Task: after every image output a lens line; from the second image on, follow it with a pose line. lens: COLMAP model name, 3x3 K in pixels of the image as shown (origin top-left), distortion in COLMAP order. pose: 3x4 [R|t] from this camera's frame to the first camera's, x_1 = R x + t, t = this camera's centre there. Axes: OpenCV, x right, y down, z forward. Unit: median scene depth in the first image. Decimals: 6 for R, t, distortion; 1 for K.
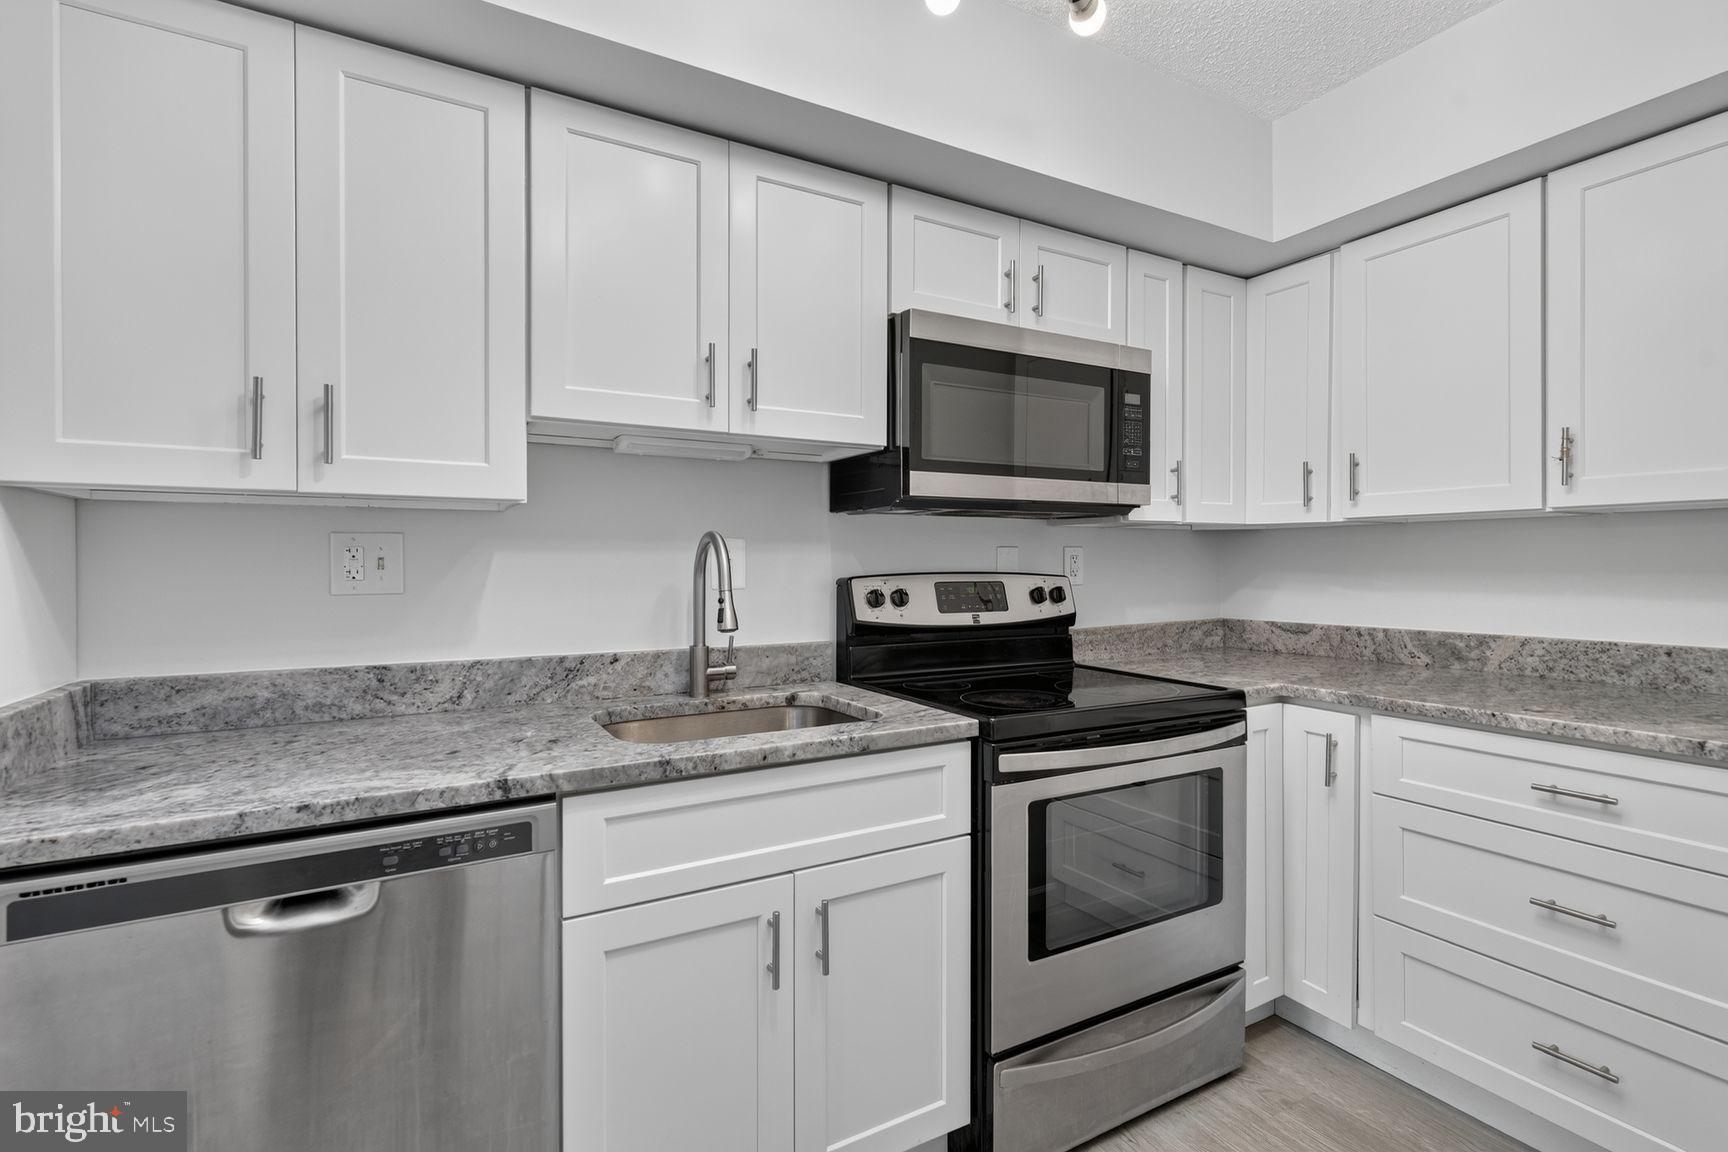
lens RADIAL K [[769.0, 0, 862.0], [0, 769.0, 562.5], [0, 0, 1]] dist [0.000886, -0.000240]
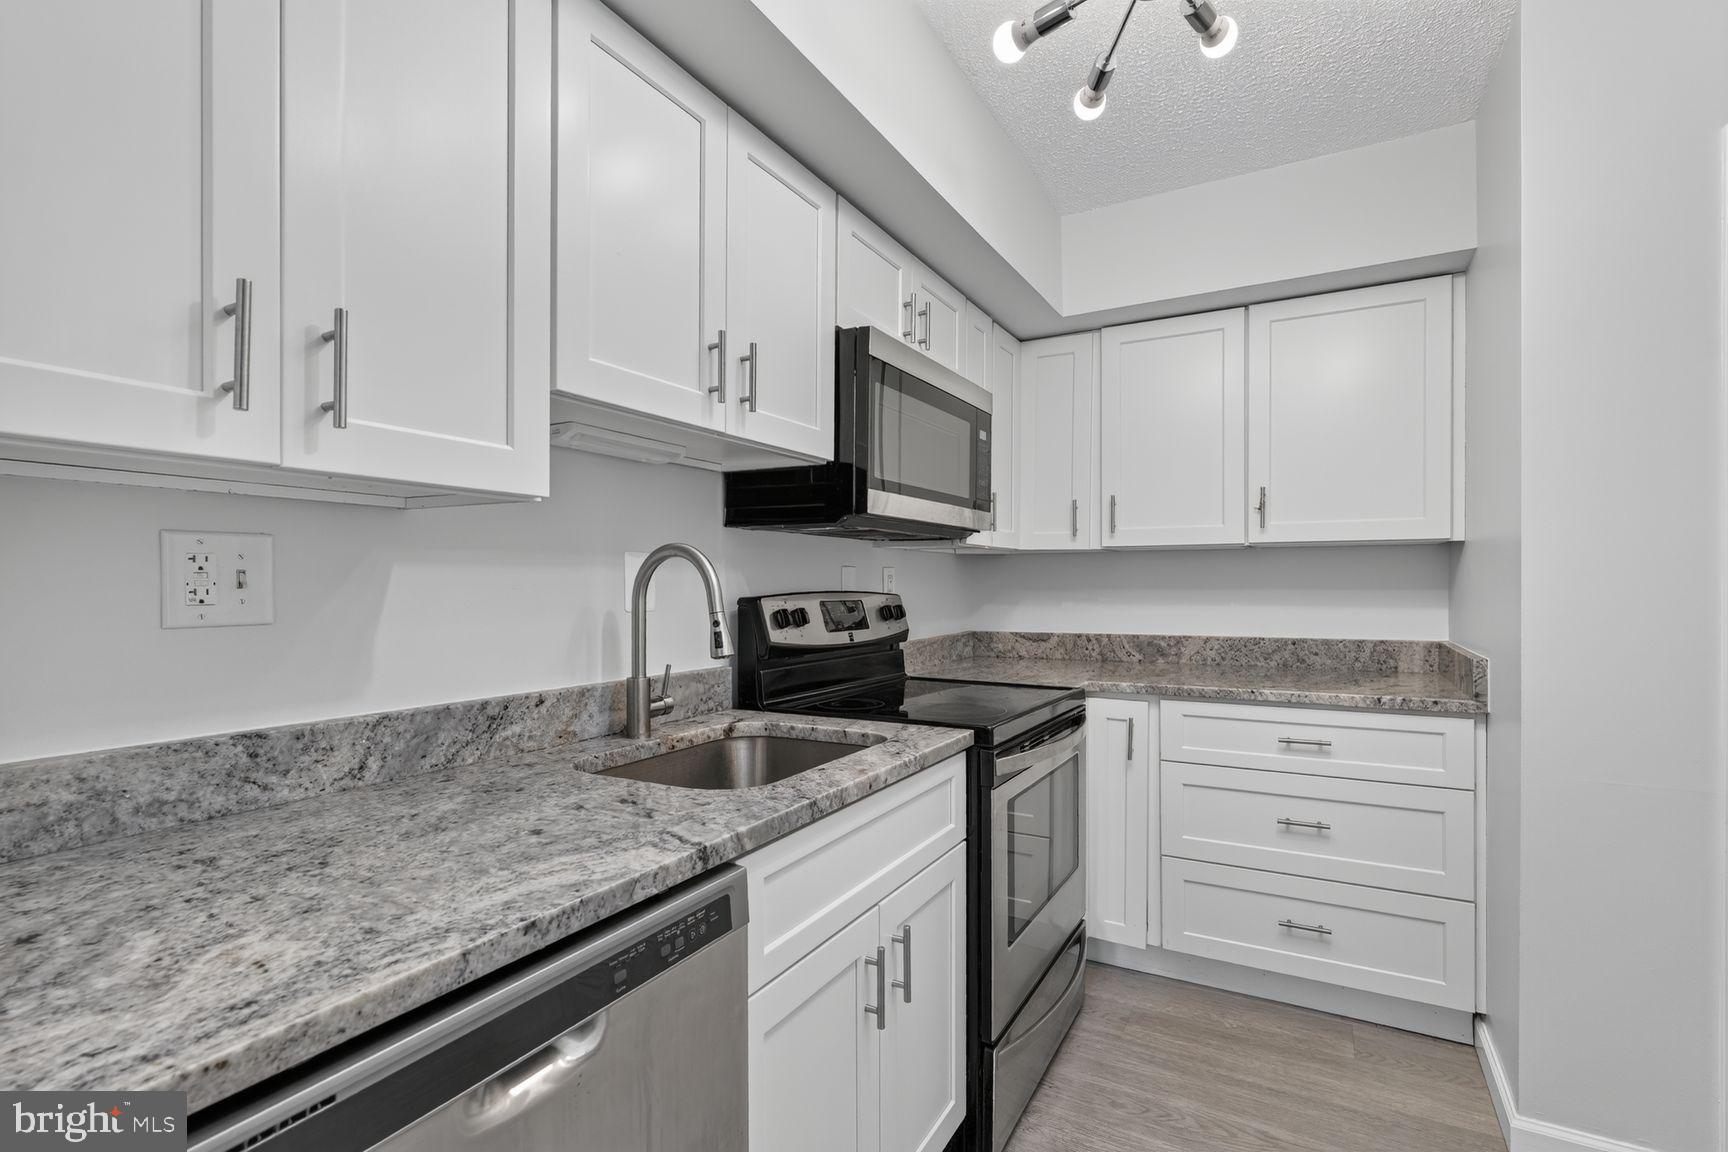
lens RADIAL K [[793.4, 0, 864.0], [0, 793.4, 576.0], [0, 0, 1]] dist [0.000892, -0.000316]
pose [[0.856014, 0.006487, 0.516912, -0.482308], [-0.002493, 0.999961, -0.008420, 0.003167], [-0.516947, 0.005919, 0.855997, 0.128578]]
